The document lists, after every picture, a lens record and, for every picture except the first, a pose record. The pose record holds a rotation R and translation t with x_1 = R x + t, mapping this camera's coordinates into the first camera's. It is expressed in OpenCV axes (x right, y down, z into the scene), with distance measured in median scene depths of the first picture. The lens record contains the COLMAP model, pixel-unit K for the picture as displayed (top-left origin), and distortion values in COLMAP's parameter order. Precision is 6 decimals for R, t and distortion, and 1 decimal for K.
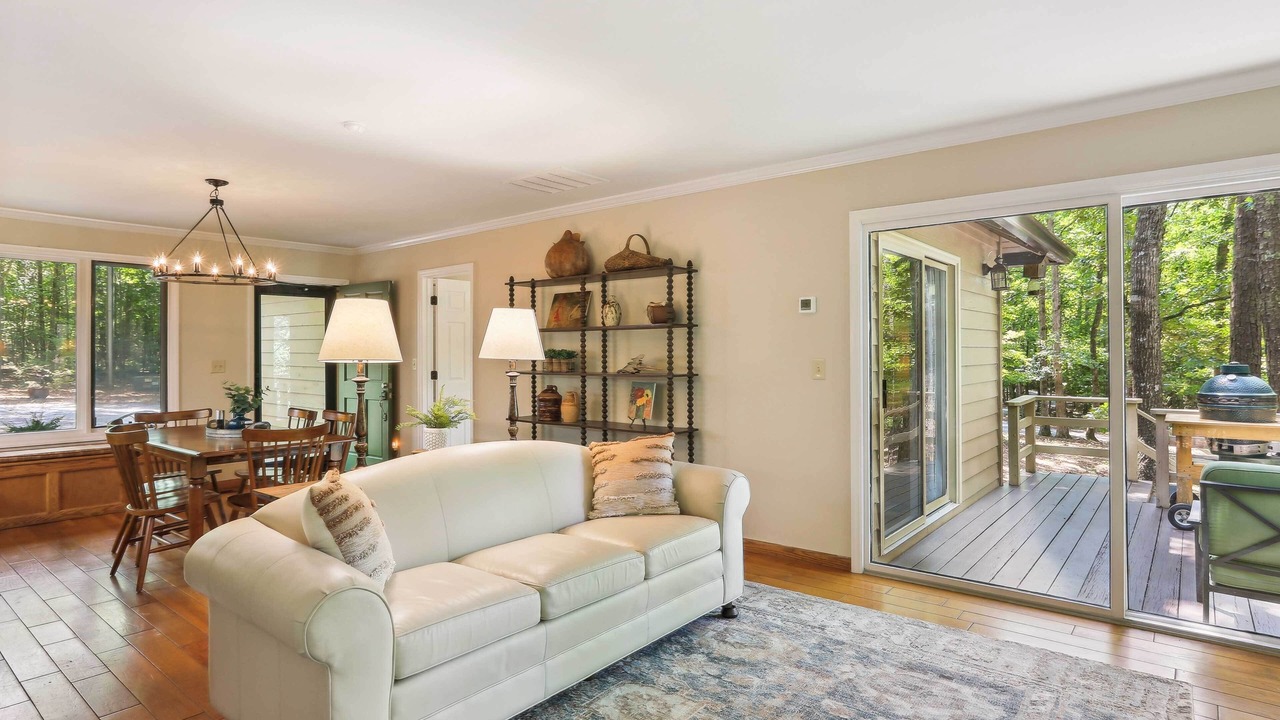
lens RADIAL K [[684.8, 0, 636.6], [0, 684.8, 350.7], [0, 0, 1]] dist [0.003584, -0.000249]
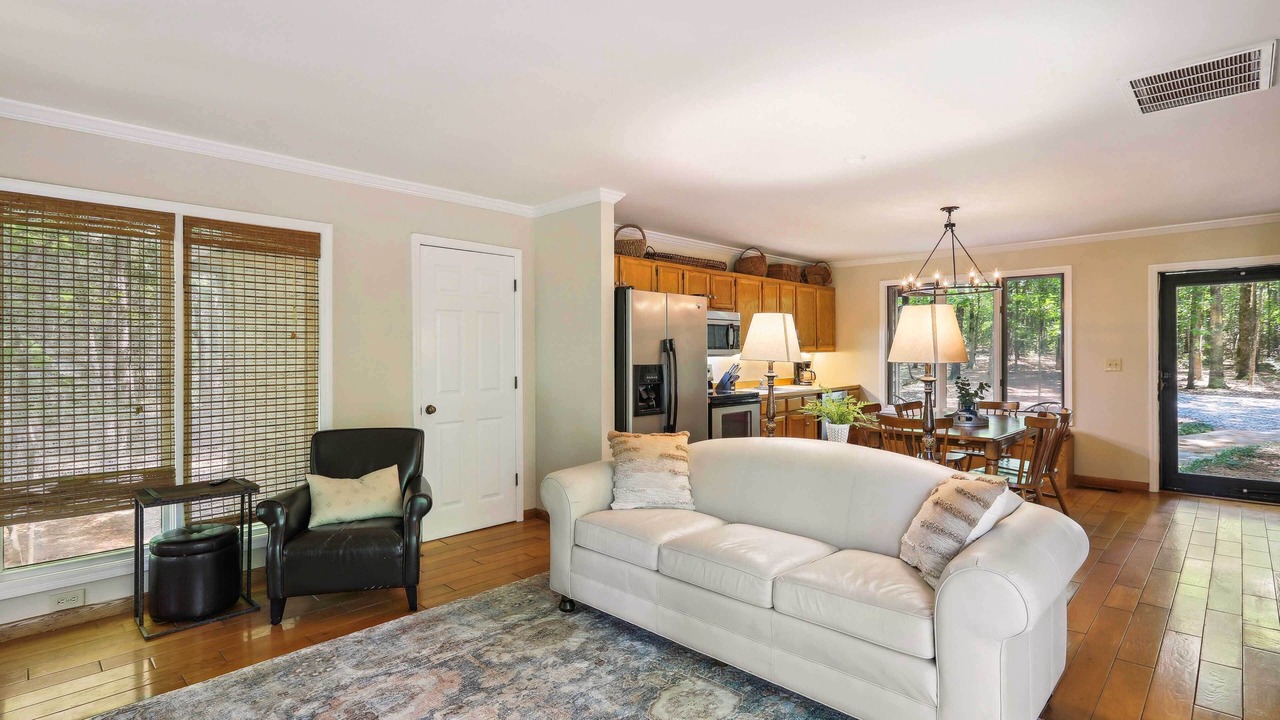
lens RADIAL K [[625.9, 0, 640.2], [0, 625.9, 354.1], [0, 0, 1]] dist [-0.001104, -0.000030]
pose [[-0.074587, 0.010492, -0.997159, 0.531137], [0.005471, 0.999934, 0.010112, -0.007343], [0.997200, -0.004701, -0.074639, 0.560248]]
